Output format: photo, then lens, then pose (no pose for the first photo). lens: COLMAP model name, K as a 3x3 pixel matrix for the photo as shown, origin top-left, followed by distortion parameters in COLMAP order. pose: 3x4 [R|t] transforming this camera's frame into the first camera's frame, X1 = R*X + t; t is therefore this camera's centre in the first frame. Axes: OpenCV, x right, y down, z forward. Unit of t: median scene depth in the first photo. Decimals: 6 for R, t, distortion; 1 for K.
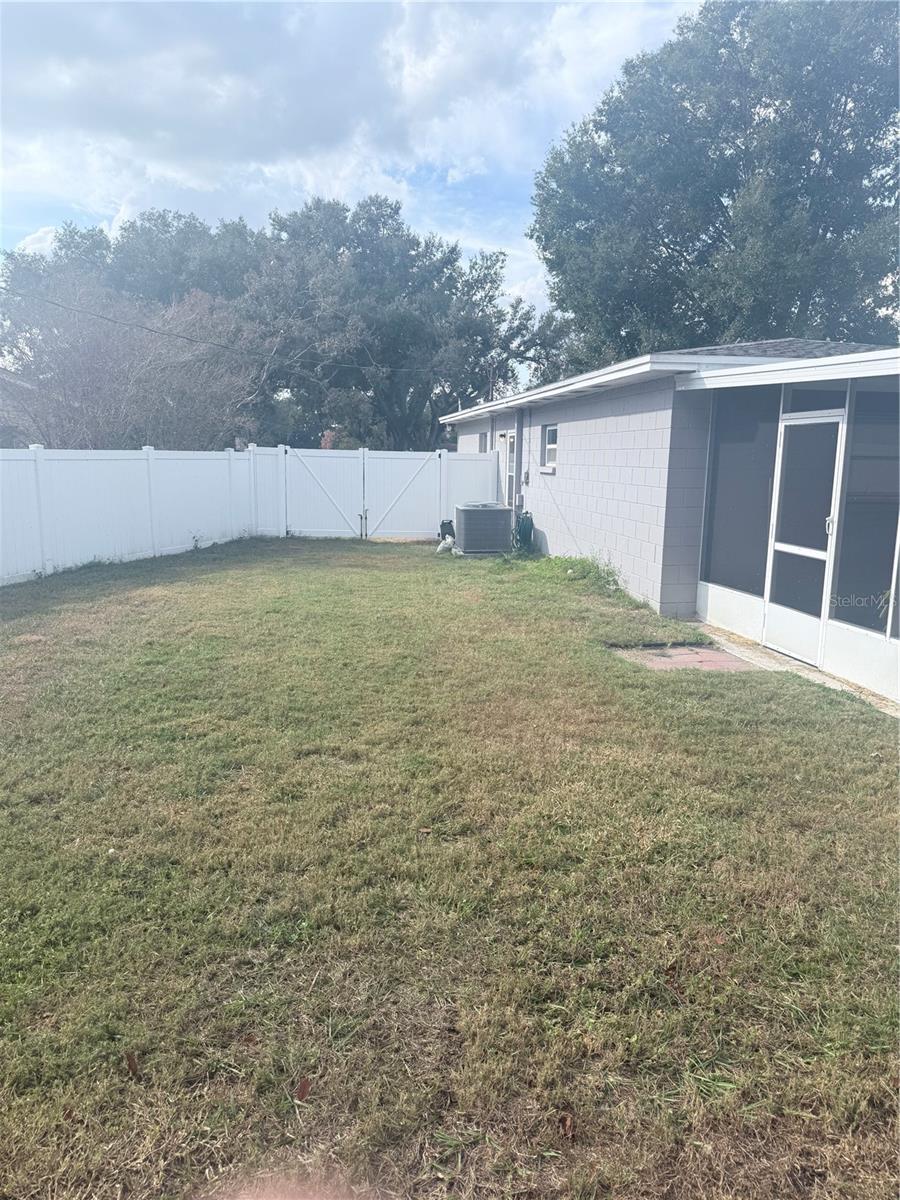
lens RADIAL K [[834.6, 0, 444.3], [0, 834.6, 614.0], [0, 0, 1]] dist [0.123824, -0.222192]
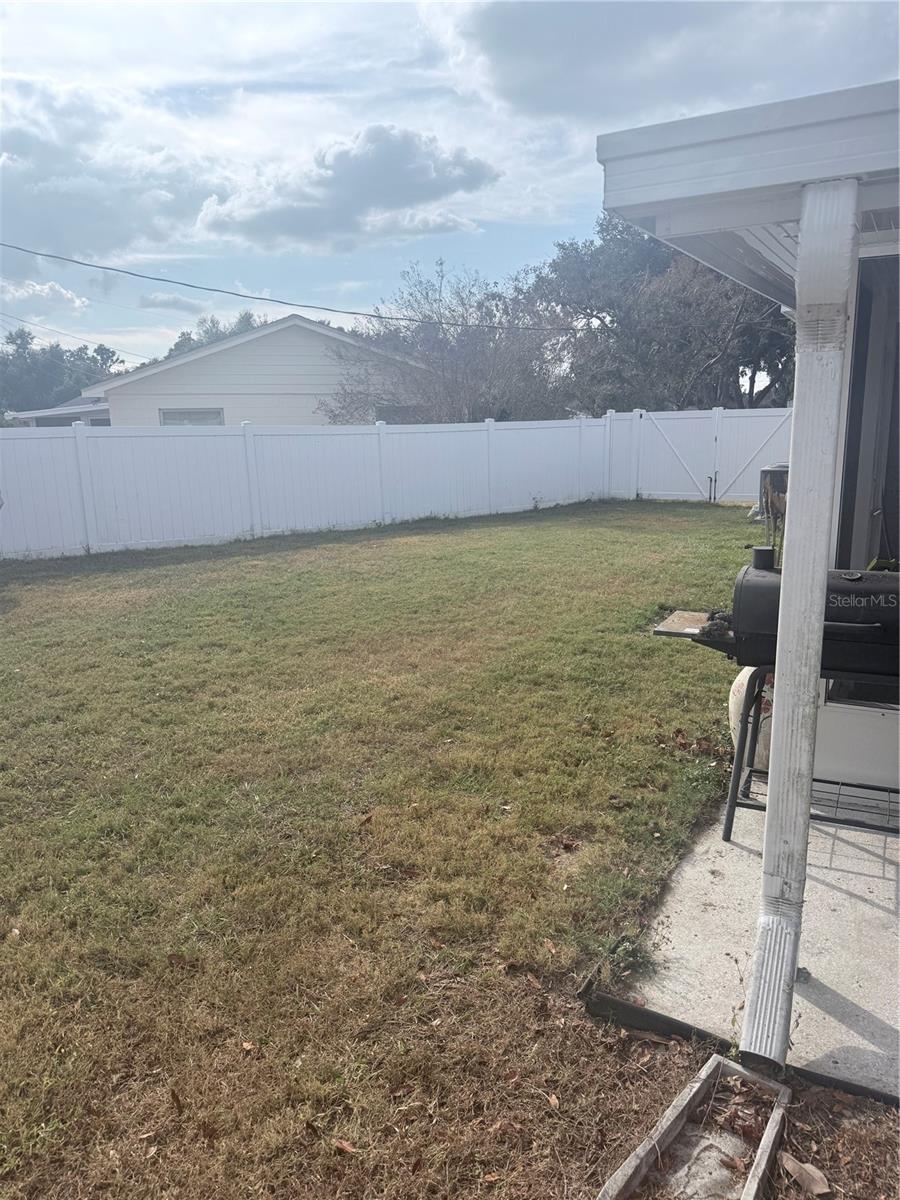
lens RADIAL K [[834.6, 0, 444.3], [0, 834.6, 614.0], [0, 0, 1]] dist [0.123824, -0.222192]
pose [[0.792176, 0.101606, -0.601775, 0.285770], [-0.077661, 0.994810, 0.065734, -0.001751], [0.605331, -0.005338, 0.795956, 0.038116]]
